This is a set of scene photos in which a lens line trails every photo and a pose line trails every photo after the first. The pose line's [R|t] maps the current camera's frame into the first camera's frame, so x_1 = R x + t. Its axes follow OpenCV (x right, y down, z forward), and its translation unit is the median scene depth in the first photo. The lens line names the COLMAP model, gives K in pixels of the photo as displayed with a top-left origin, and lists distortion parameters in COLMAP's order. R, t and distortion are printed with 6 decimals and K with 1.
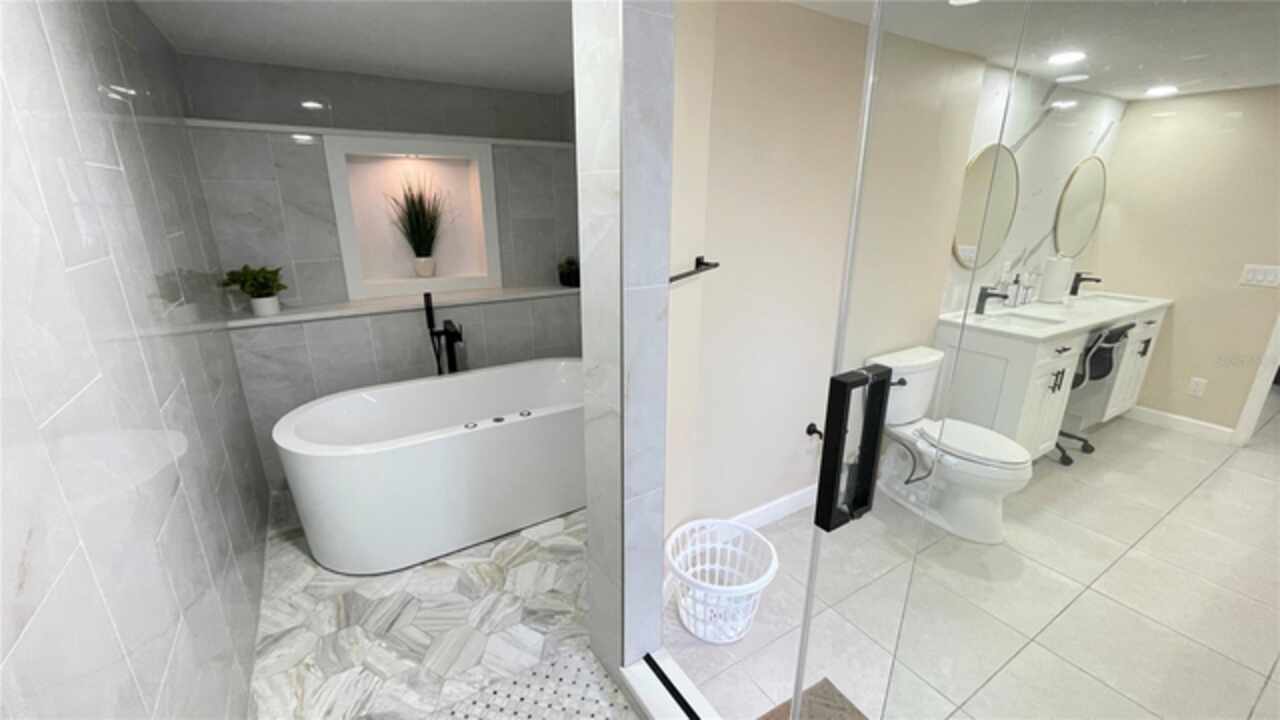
lens RADIAL K [[524.5, 0, 638.3], [0, 524.5, 365.7], [0, 0, 1]] dist [0.006494, -0.000005]
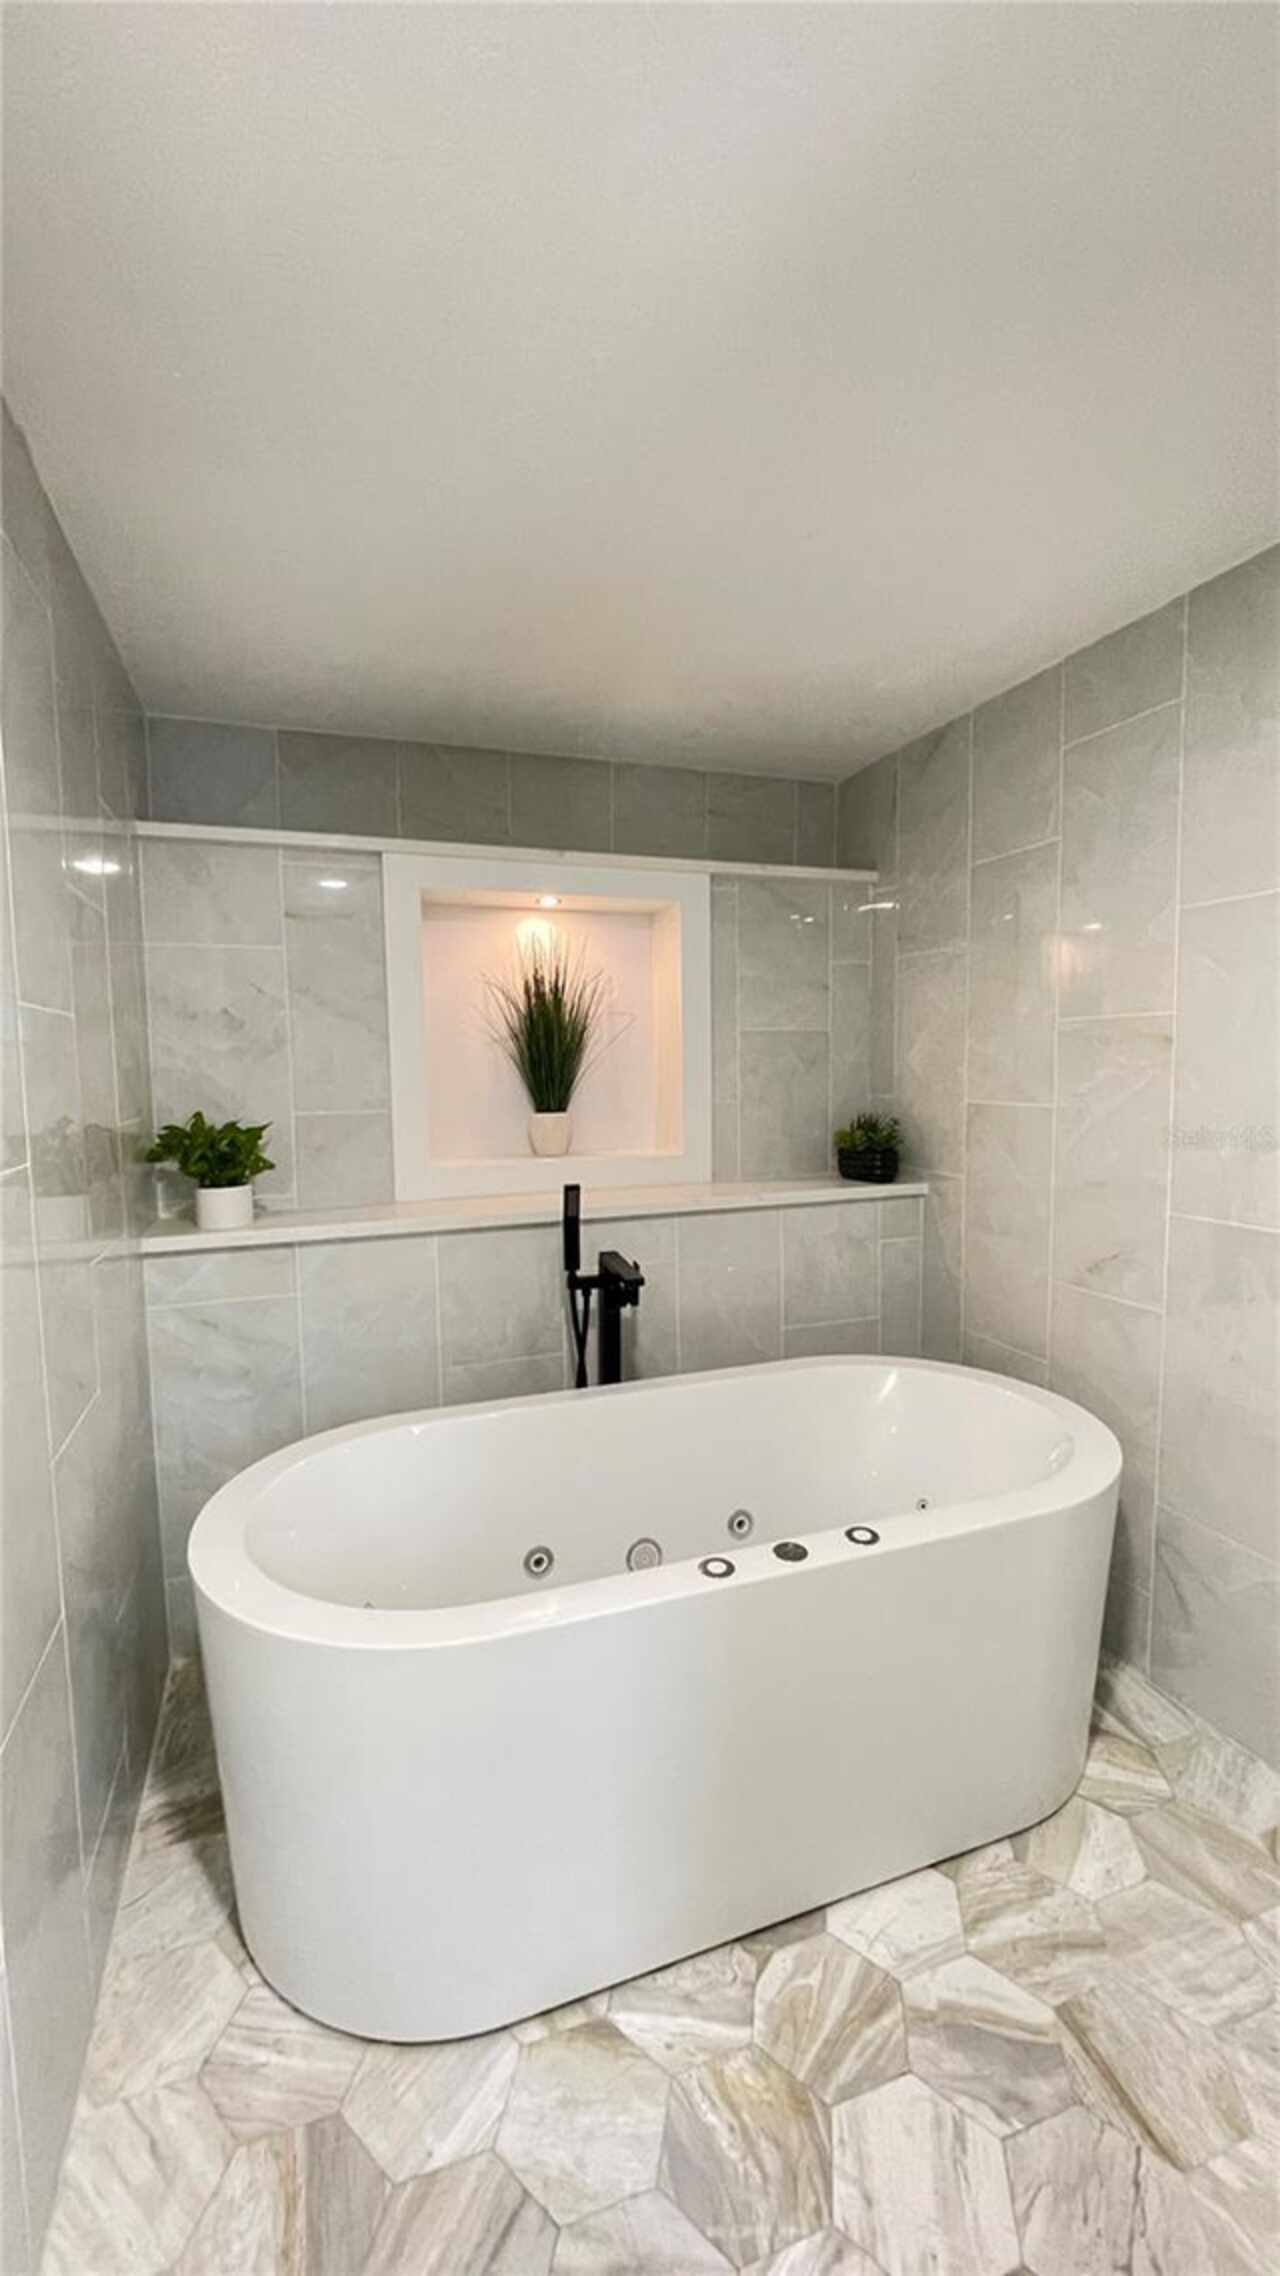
lens RADIAL K [[919.7, 0, 640.0], [0, 919.7, 1138.0], [0, 0, 1]] dist [-0.001568, -0.000194]
pose [[0.980203, 0.004242, -0.197950, -0.218606], [-0.047963, 0.975081, -0.216604, -0.019918], [0.192098, 0.221810, 0.955980, 0.323603]]
